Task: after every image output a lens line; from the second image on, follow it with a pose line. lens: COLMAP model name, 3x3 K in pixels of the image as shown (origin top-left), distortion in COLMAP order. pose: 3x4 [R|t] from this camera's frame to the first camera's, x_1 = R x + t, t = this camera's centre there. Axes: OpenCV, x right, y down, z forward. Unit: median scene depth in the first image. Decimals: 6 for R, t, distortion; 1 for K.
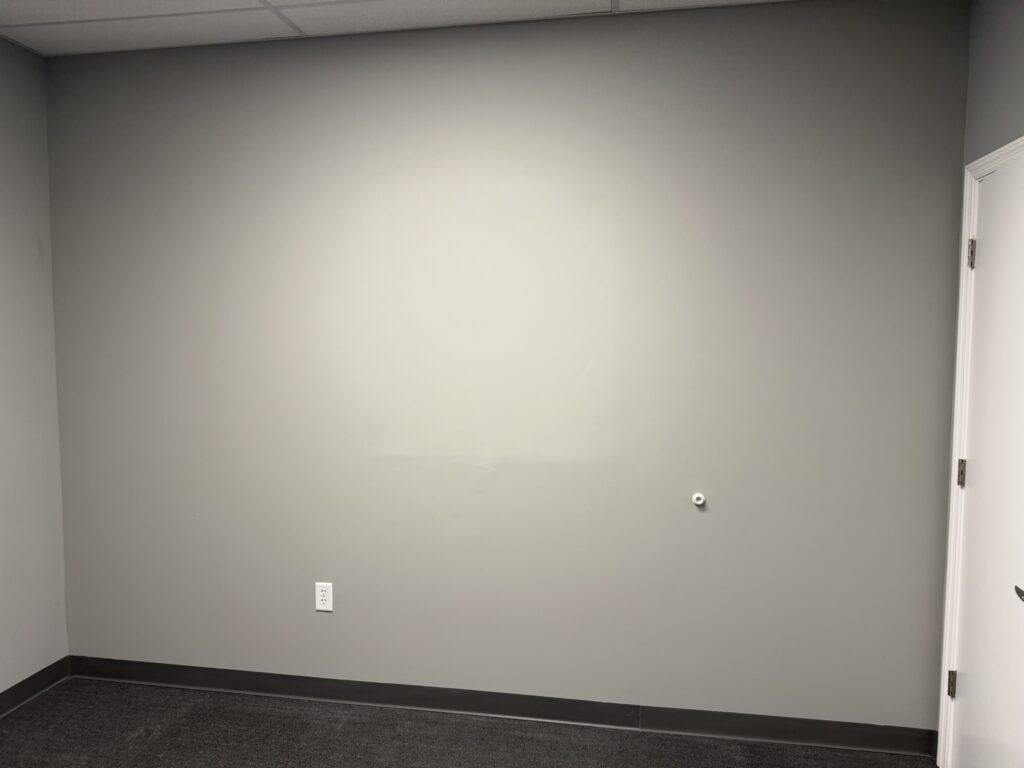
lens RADIAL K [[729.0, 0, 511.7], [0, 729.0, 381.5], [0, 0, 1]] dist [-0.003787, -0.003282]
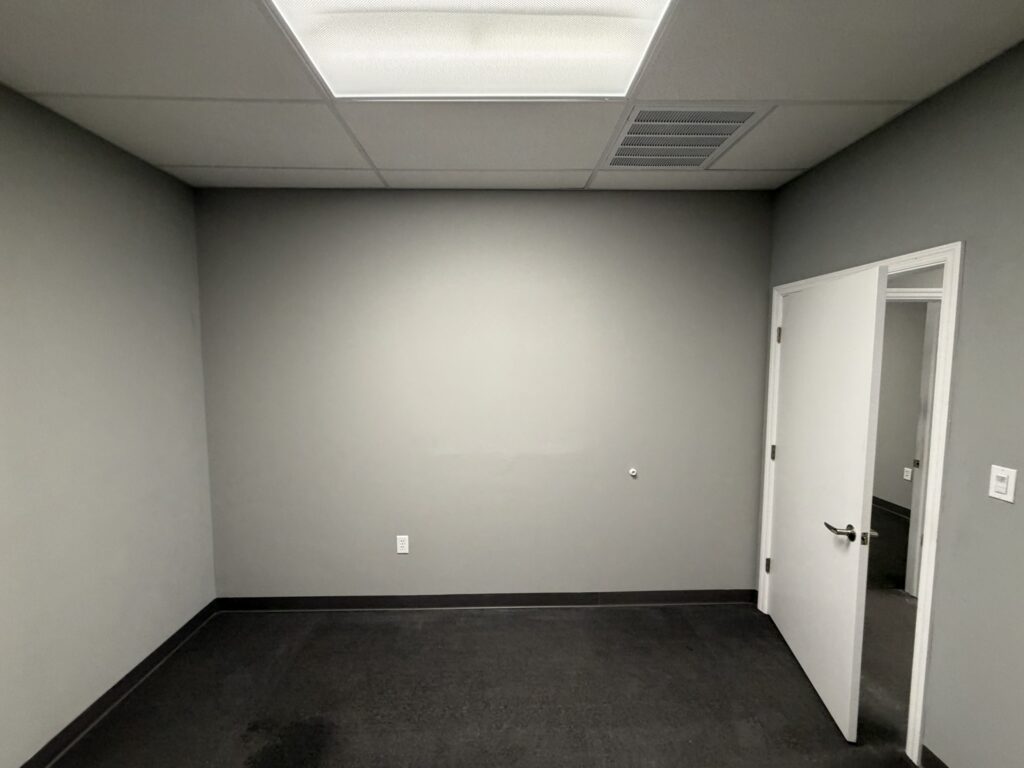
lens RADIAL K [[409.7, 0, 509.0], [0, 409.7, 383.6], [0, 0, 1]] dist [-0.002907, -0.000083]
pose [[0.980830, -0.018422, 0.193993, -0.217694], [0.016921, 0.999813, 0.009392, -0.064050], [-0.194130, -0.005929, 0.980958, 0.094977]]
